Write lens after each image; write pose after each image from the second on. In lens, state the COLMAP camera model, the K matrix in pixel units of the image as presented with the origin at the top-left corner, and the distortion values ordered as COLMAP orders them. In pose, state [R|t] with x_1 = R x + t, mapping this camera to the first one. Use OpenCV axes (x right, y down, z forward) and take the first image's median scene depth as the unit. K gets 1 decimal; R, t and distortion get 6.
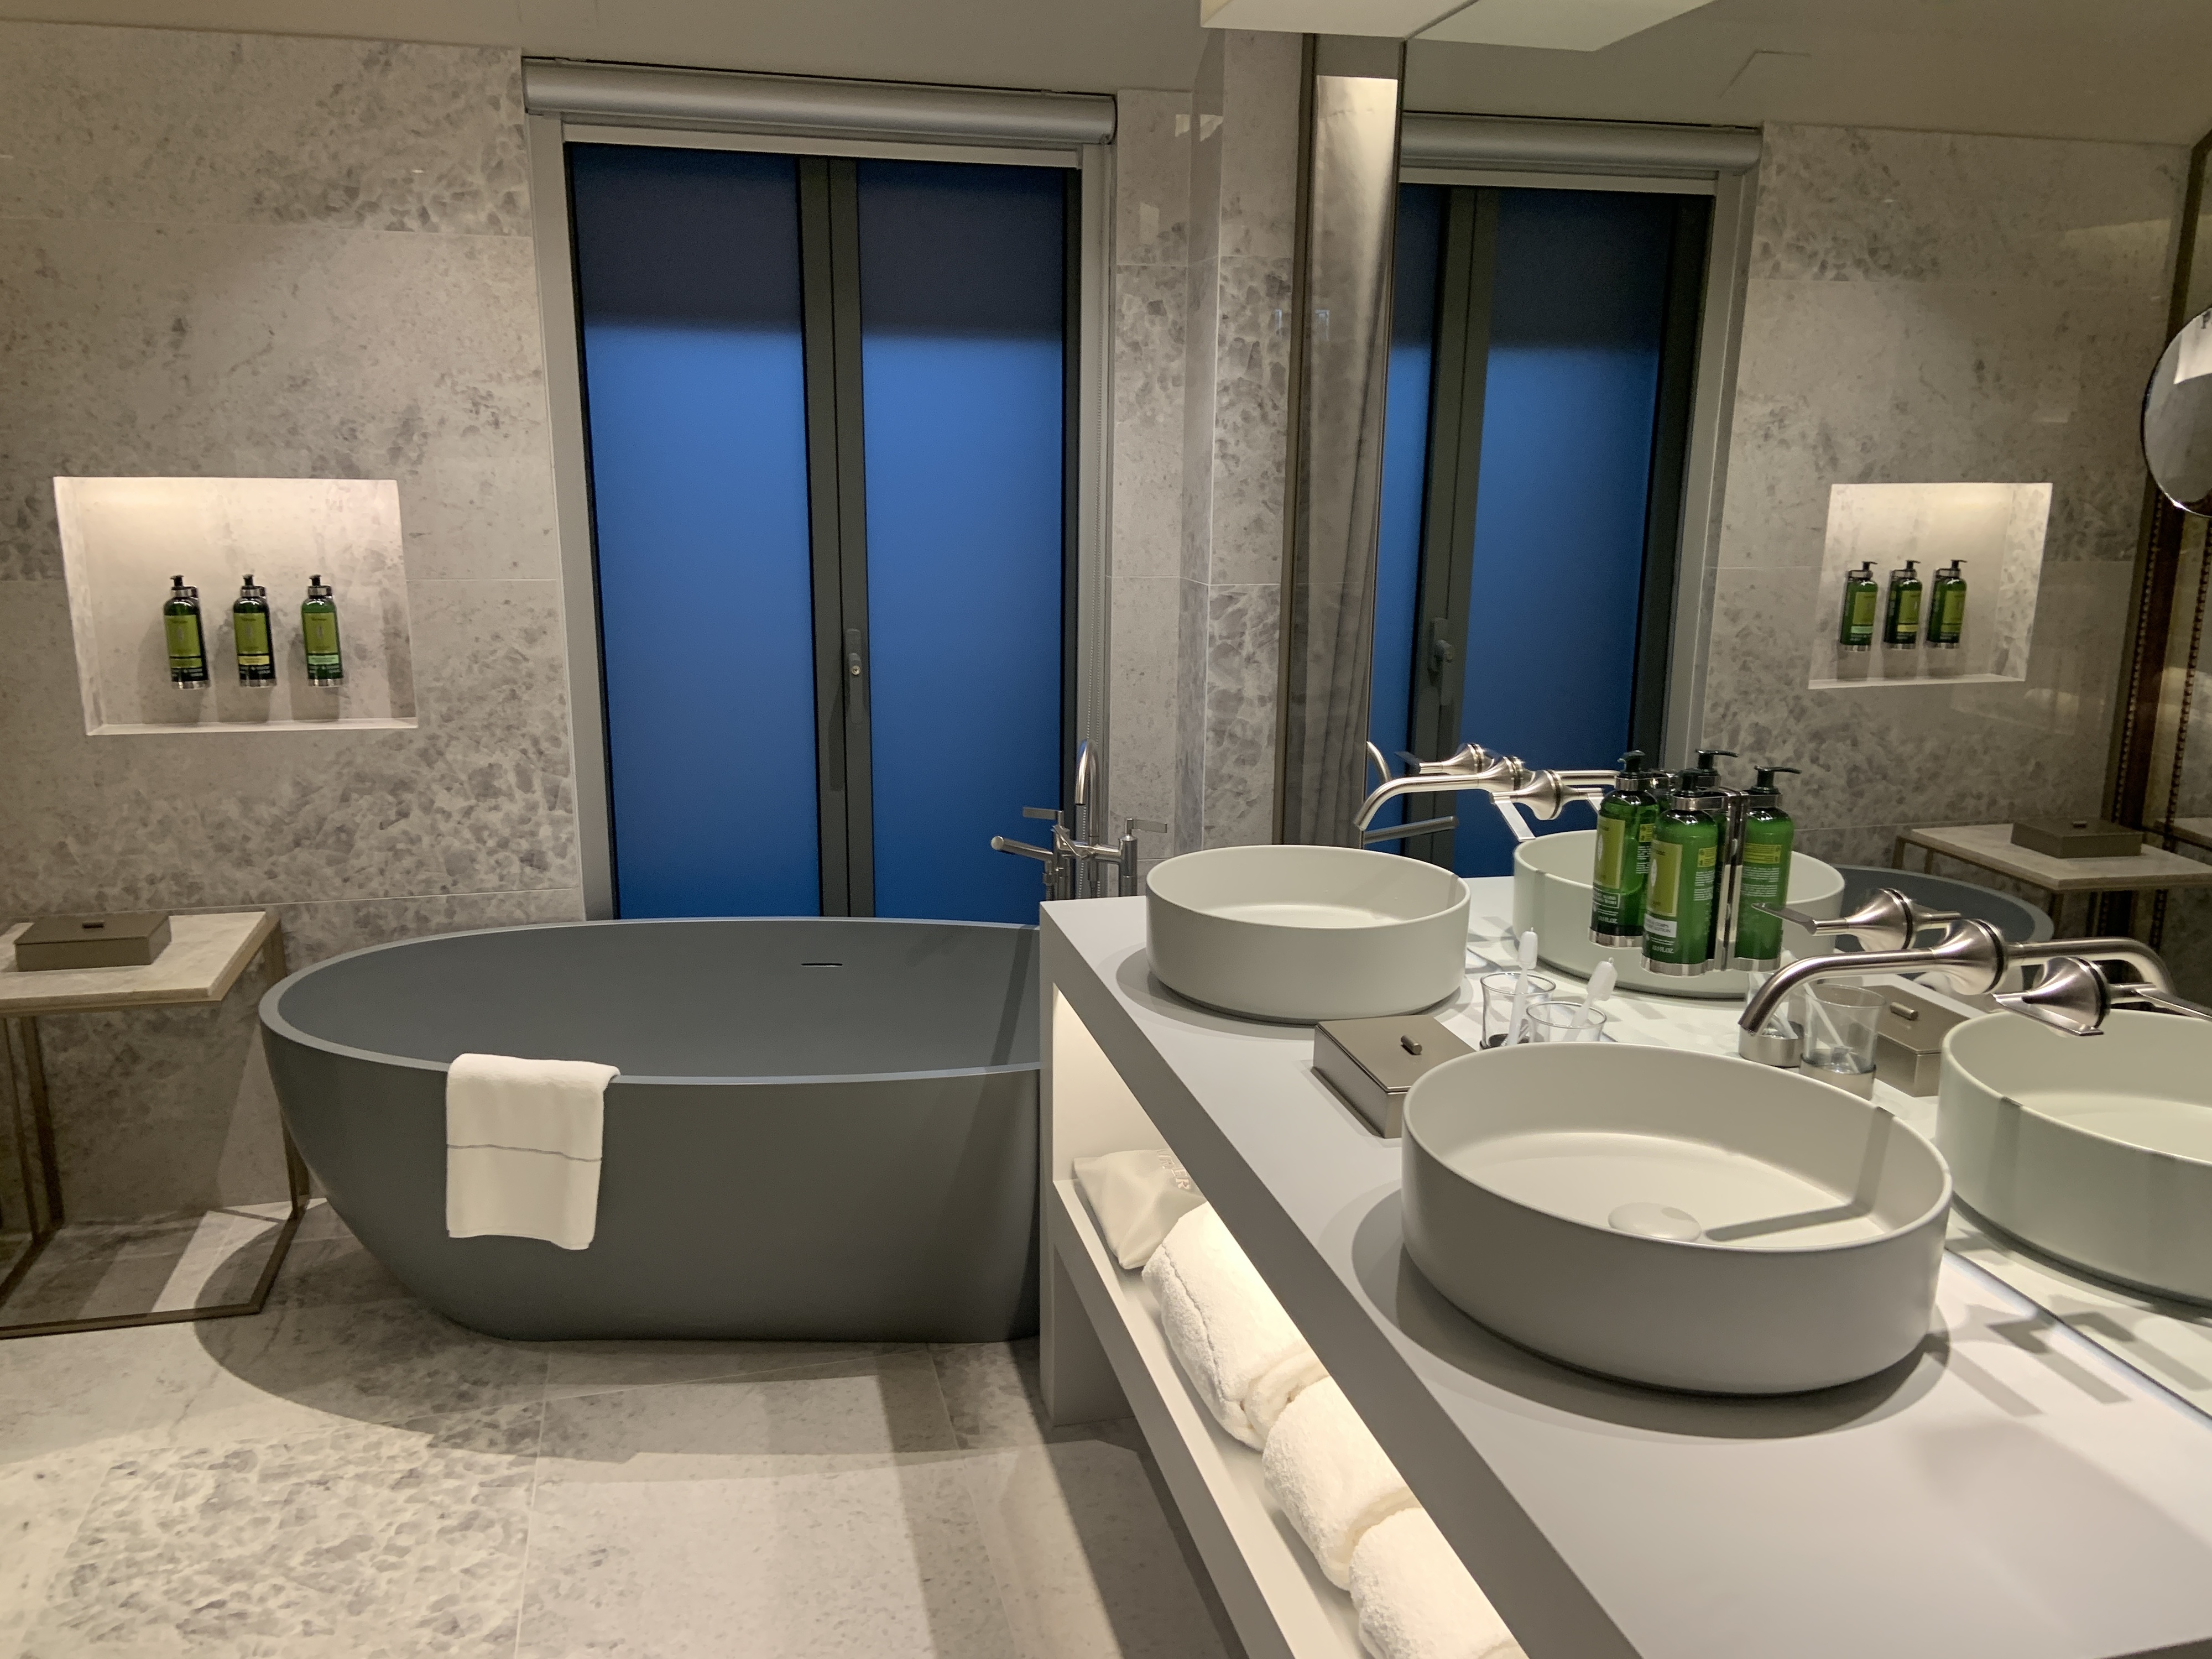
lens RADIAL K [[1654.4, 0, 1093.1], [0, 1654.4, 830.1], [0, 0, 1]] dist [0.069091, -0.116178]
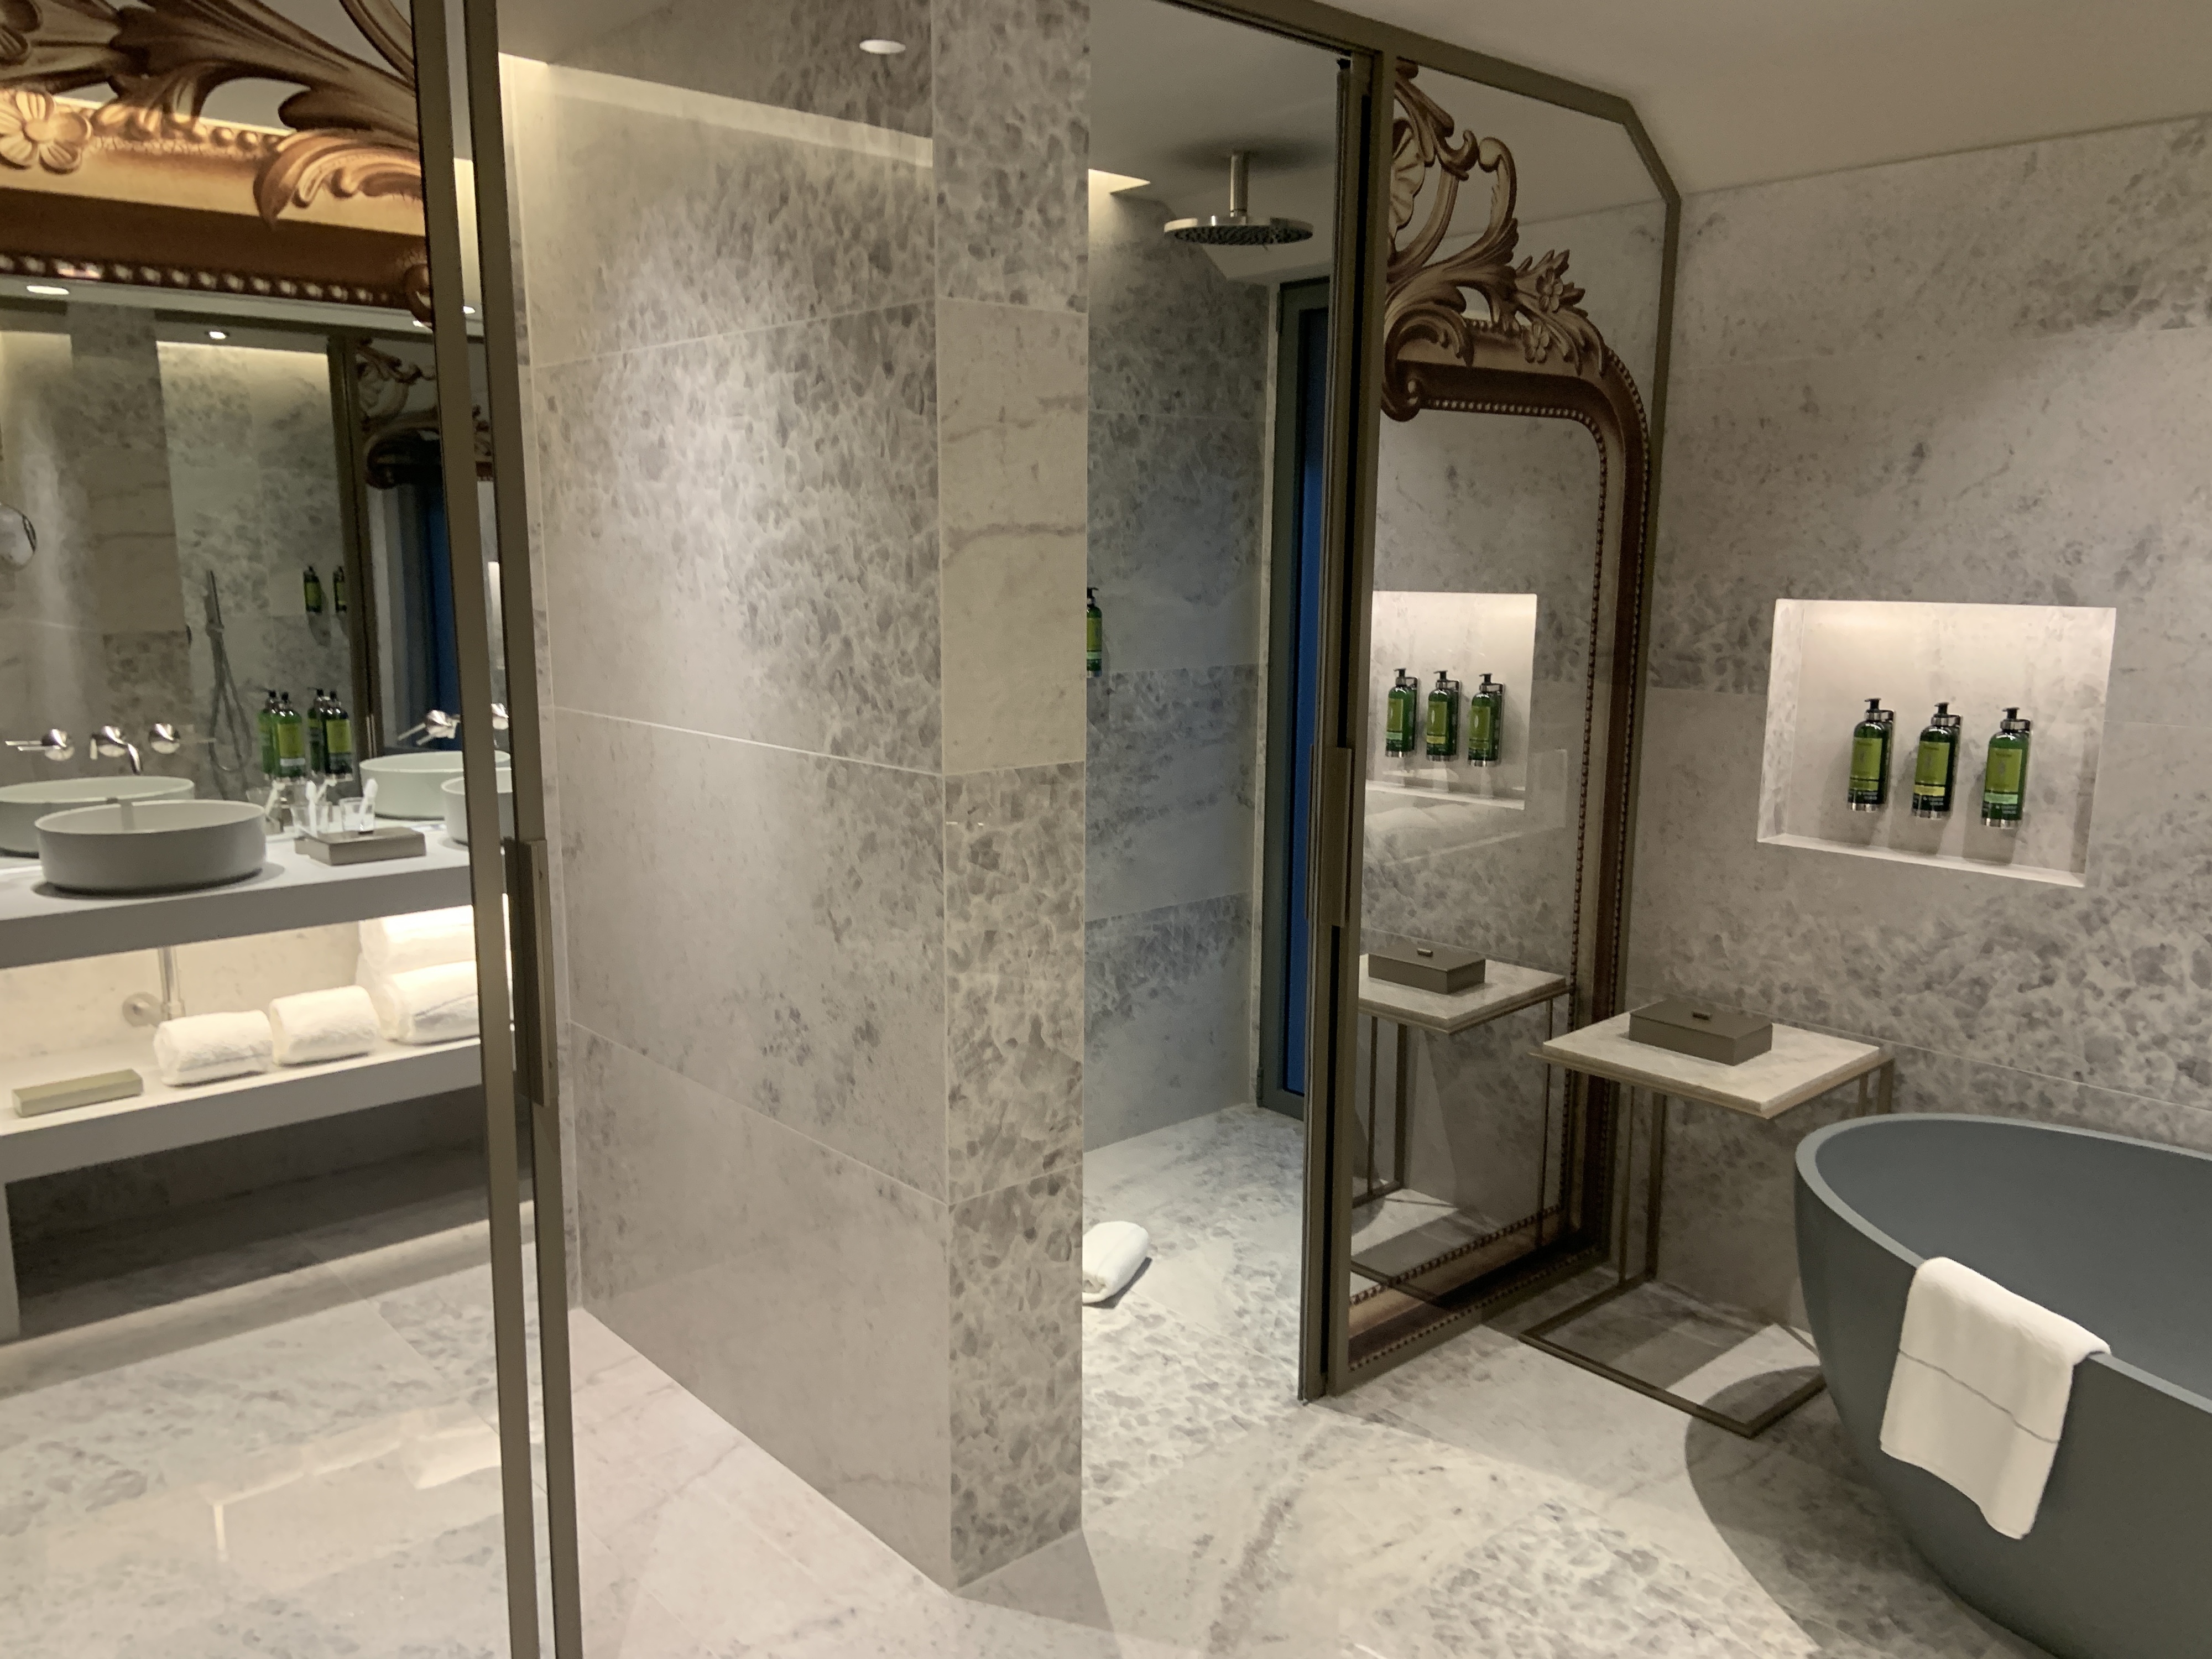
lens RADIAL K [[1654.4, 0, 1093.1], [0, 1654.4, 830.1], [0, 0, 1]] dist [0.069091, -0.116178]
pose [[0.424404, 0.137996, -0.894896, 0.158020], [-0.195815, 0.978919, 0.058088, -0.041153], [0.884046, 0.150582, 0.442479, 0.153765]]
